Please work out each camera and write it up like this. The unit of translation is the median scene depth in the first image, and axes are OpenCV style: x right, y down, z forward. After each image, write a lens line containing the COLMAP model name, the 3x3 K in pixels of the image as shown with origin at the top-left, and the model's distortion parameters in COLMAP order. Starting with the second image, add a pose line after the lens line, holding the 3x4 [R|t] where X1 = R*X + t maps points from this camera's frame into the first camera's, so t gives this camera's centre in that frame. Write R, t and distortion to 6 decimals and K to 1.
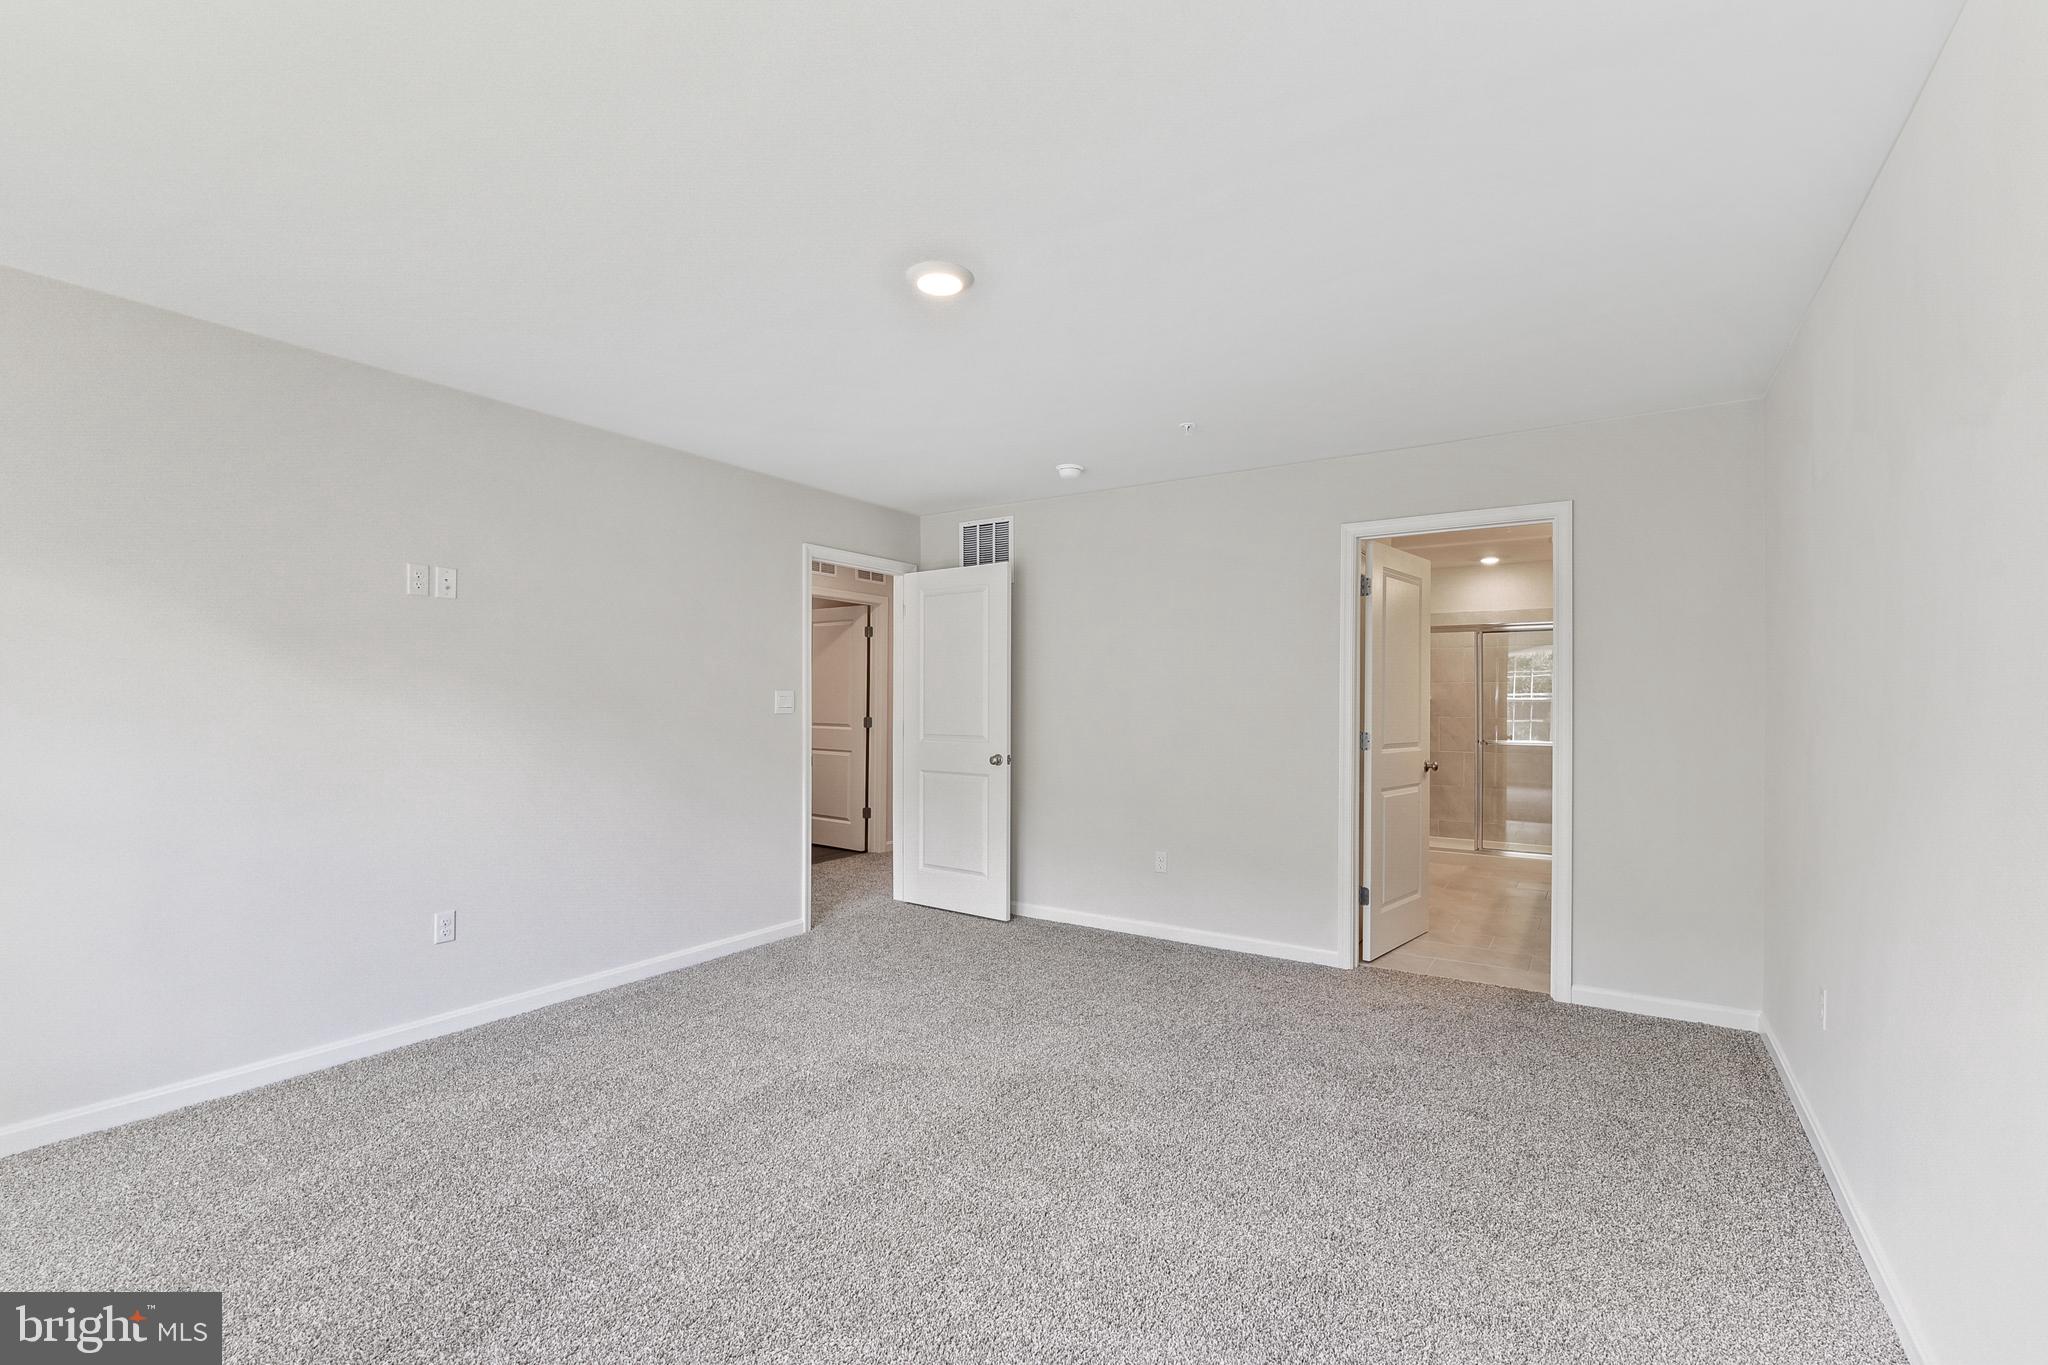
lens RADIAL K [[888.9, 0, 1013.6], [0, 888.9, 706.8], [0, 0, 1]] dist [0.008396, -0.000107]
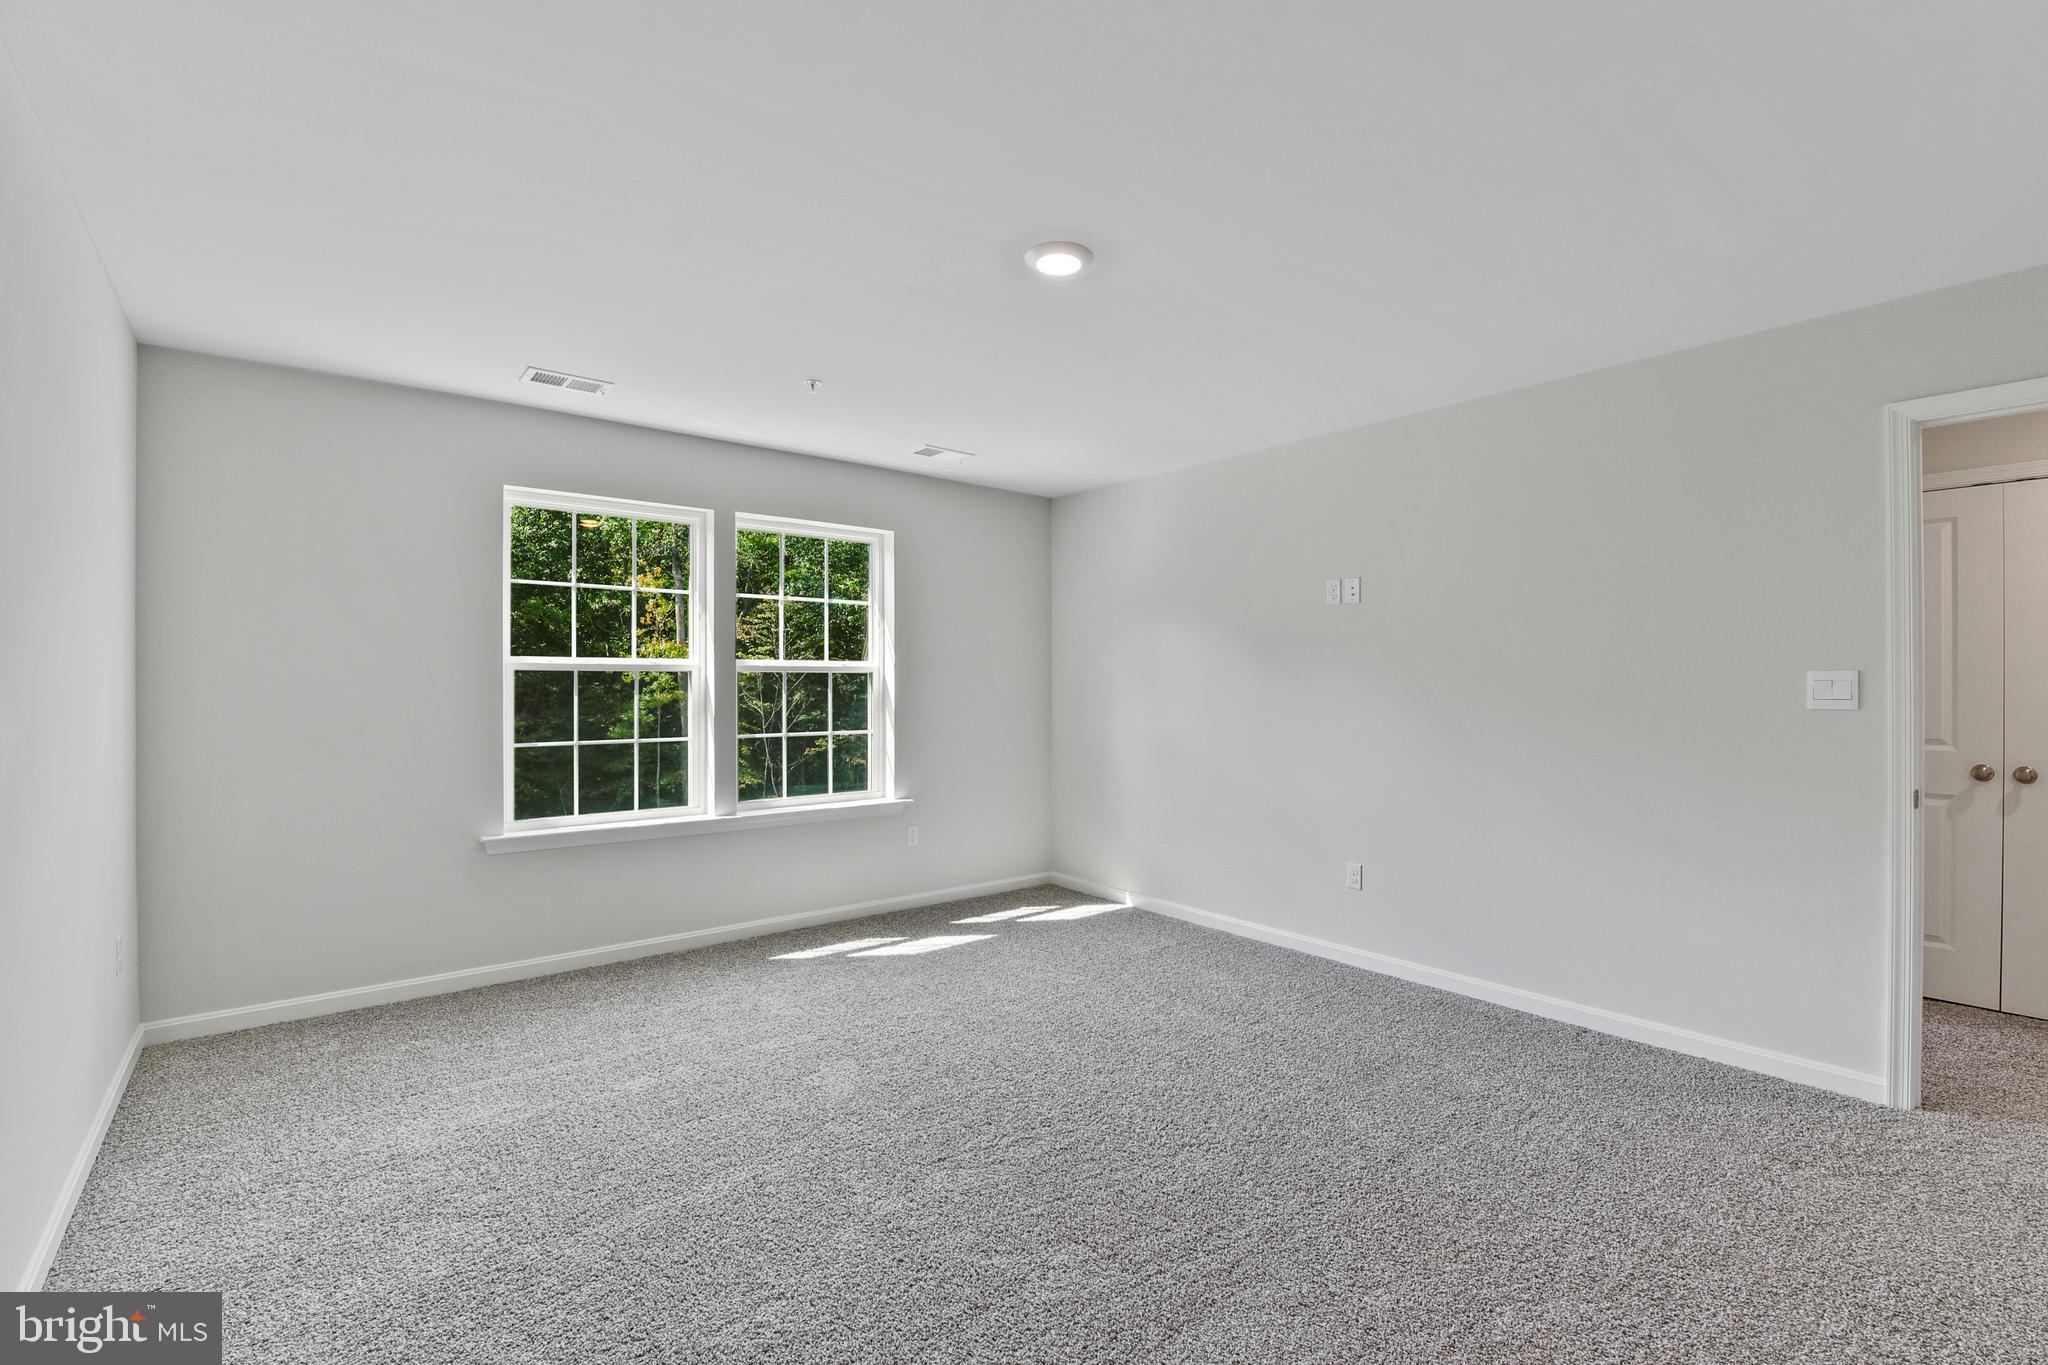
lens RADIAL K [[888.9, 0, 1013.6], [0, 888.9, 706.8], [0, 0, 1]] dist [0.008396, -0.000107]
pose [[-0.284833, 0.020067, -0.958367, 0.558752], [-0.004103, 0.999746, 0.022153, -0.006340], [0.958568, 0.010242, -0.284679, 0.785241]]
